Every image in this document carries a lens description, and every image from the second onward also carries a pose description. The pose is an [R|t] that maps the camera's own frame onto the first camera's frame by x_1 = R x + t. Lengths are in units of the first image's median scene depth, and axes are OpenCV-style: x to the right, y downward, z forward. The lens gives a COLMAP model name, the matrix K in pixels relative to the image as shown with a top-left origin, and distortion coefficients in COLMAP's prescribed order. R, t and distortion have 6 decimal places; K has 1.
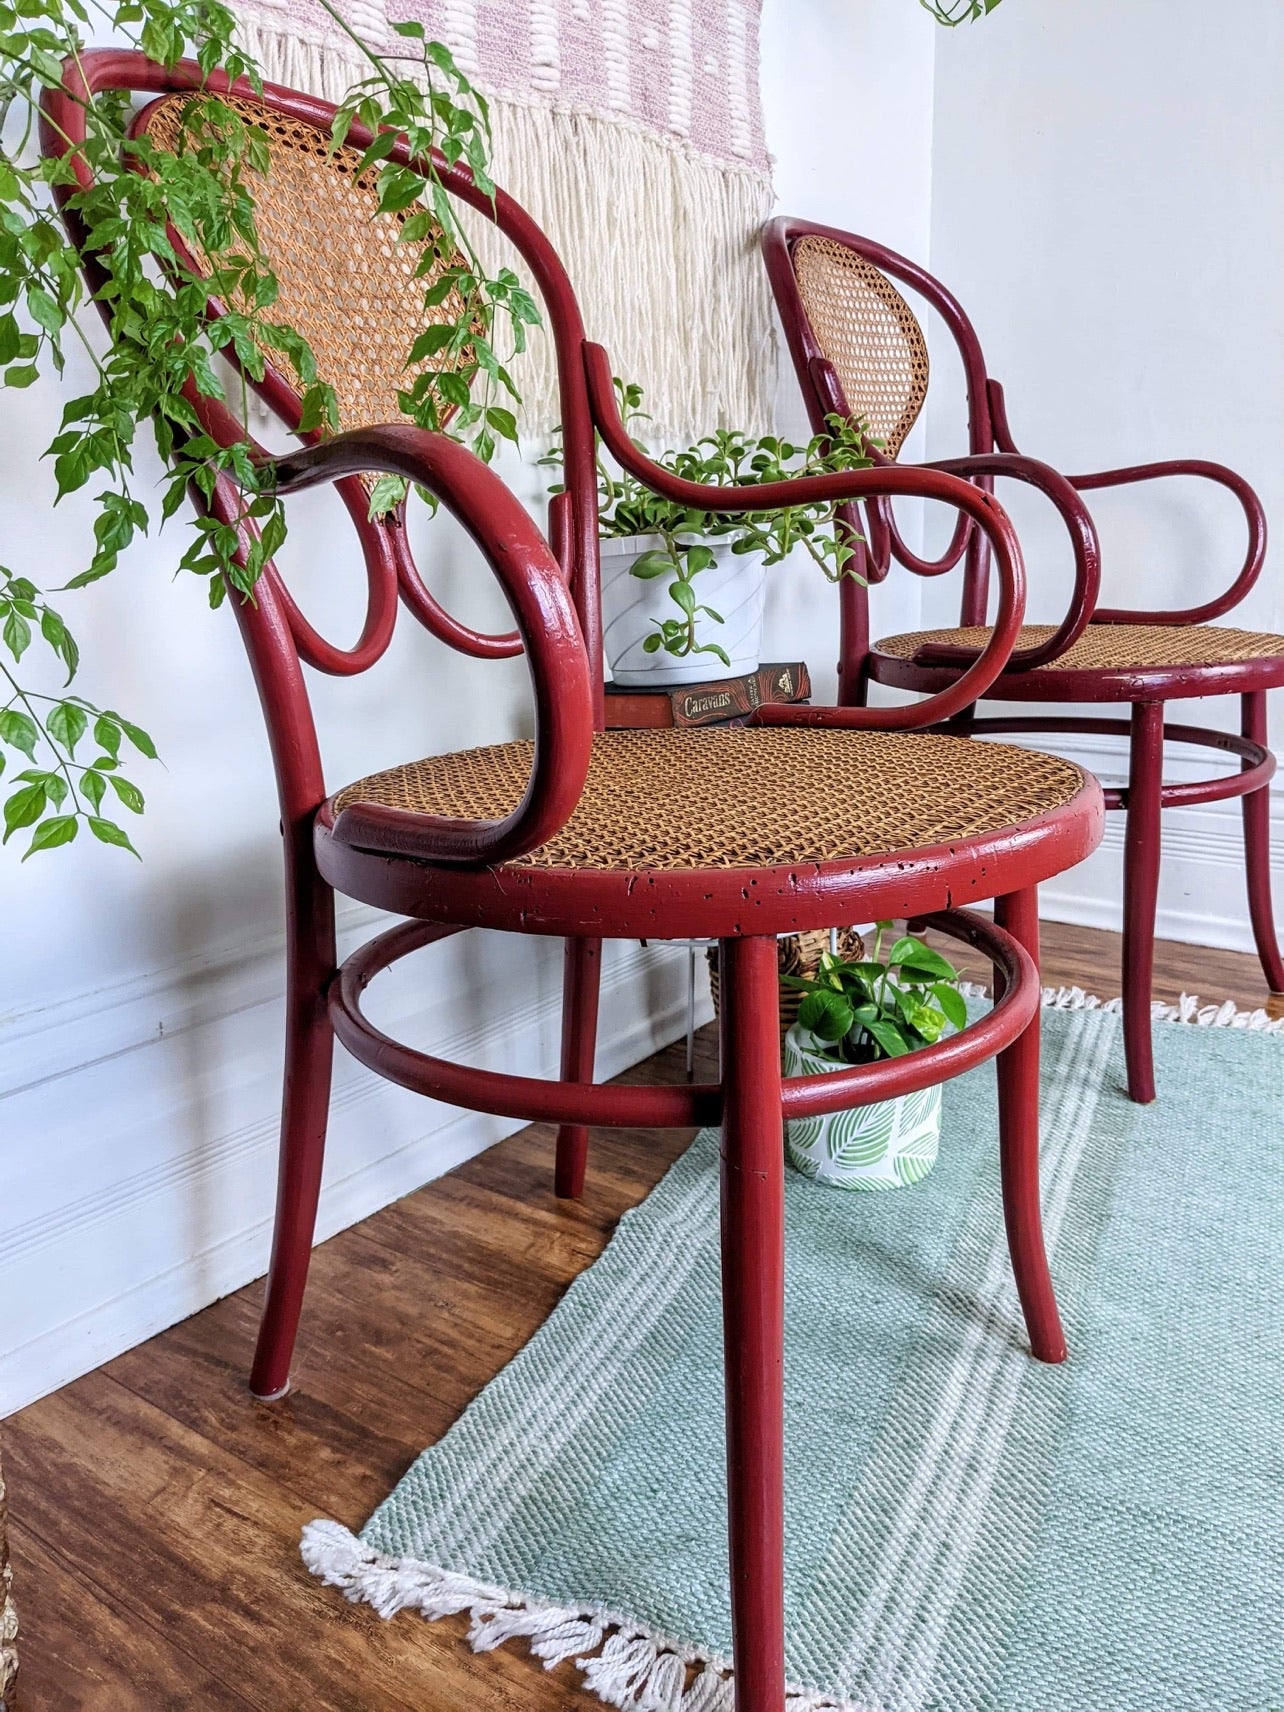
lens RADIAL K [[1369.8, 0, 675.7], [0, 1369.8, 849.2], [0, 0, 1]] dist [0.040651, -0.079762]
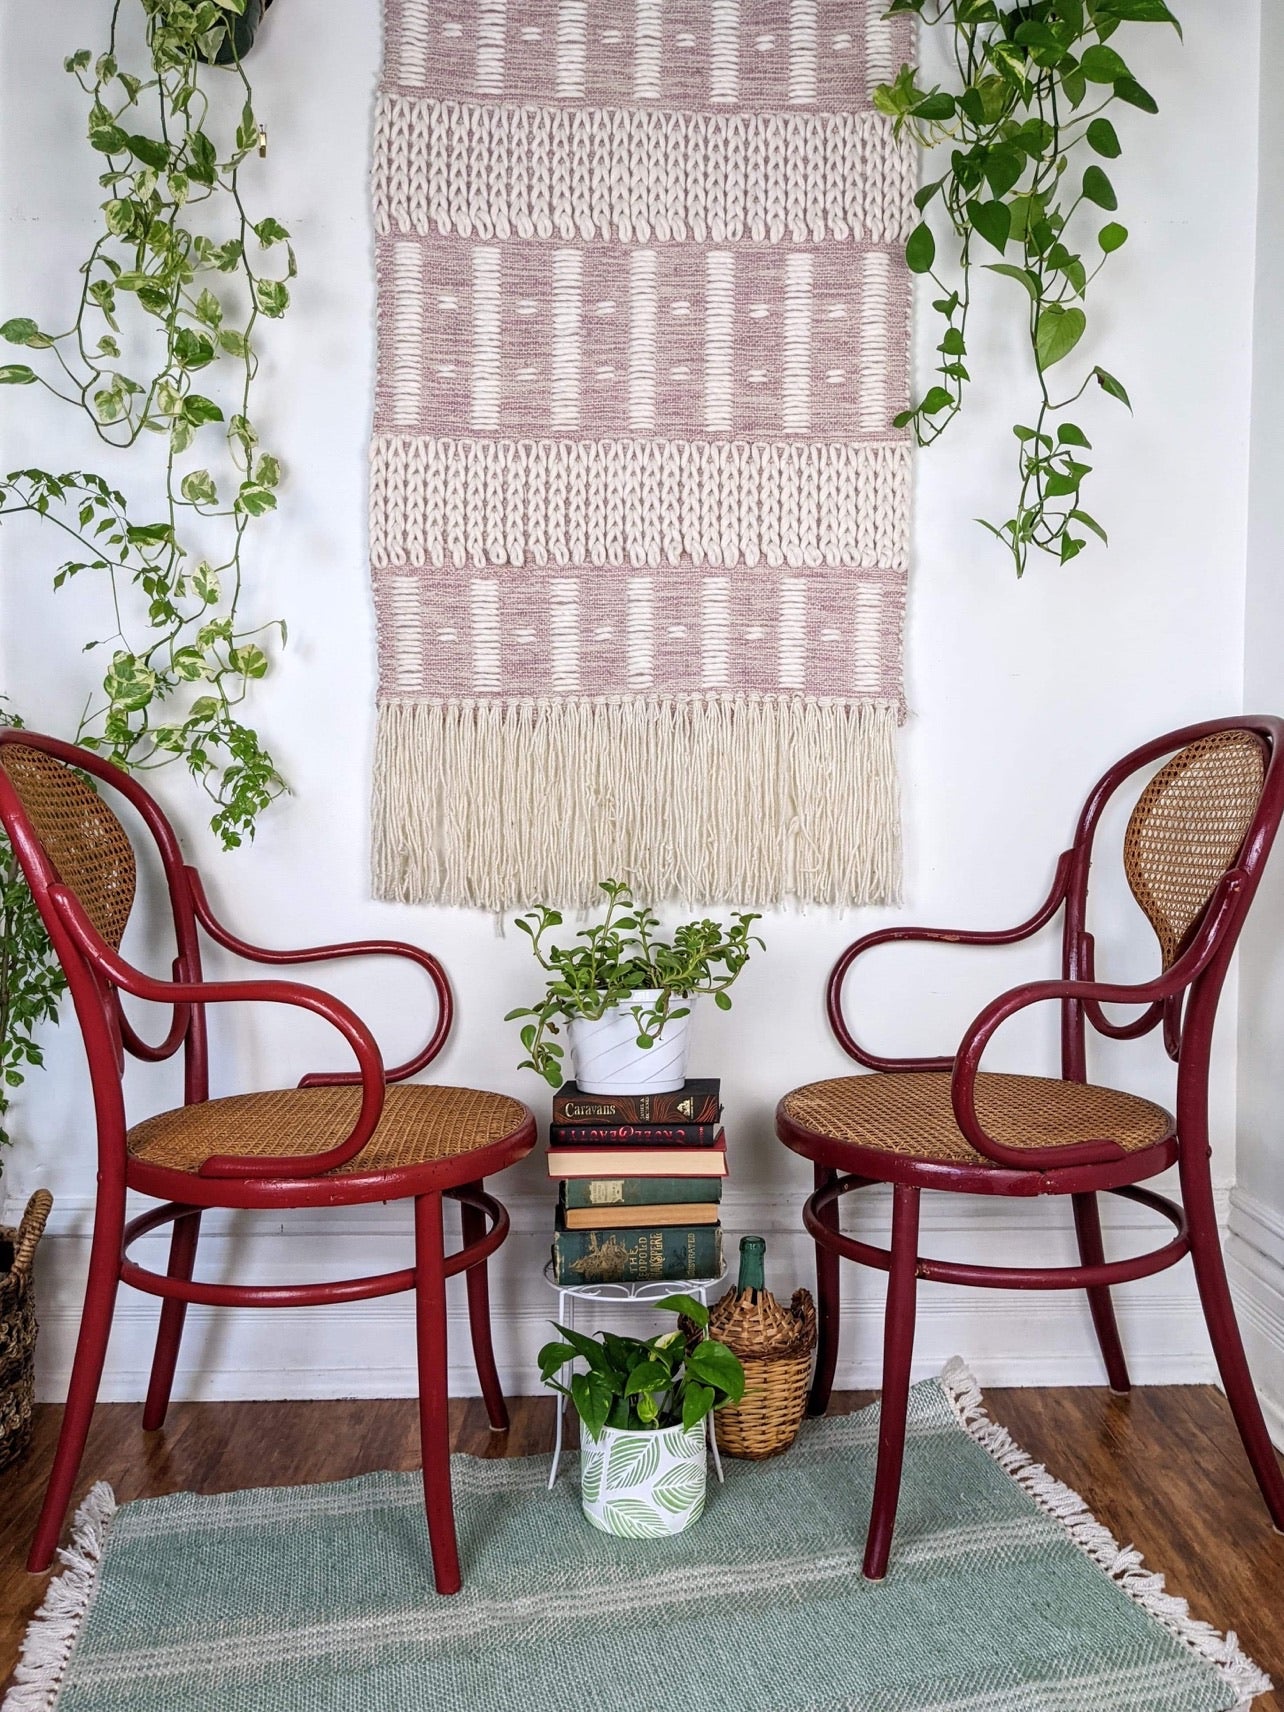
lens RADIAL K [[1369.8, 0, 675.8], [0, 1369.8, 849.3], [0, 0, 1]] dist [0.040651, -0.079762]
pose [[0.600415, 0.045790, -0.798377, 1.352470], [-0.210761, 0.972123, -0.102747, -0.275751], [0.771415, 0.229958, 0.593328, 0.206490]]
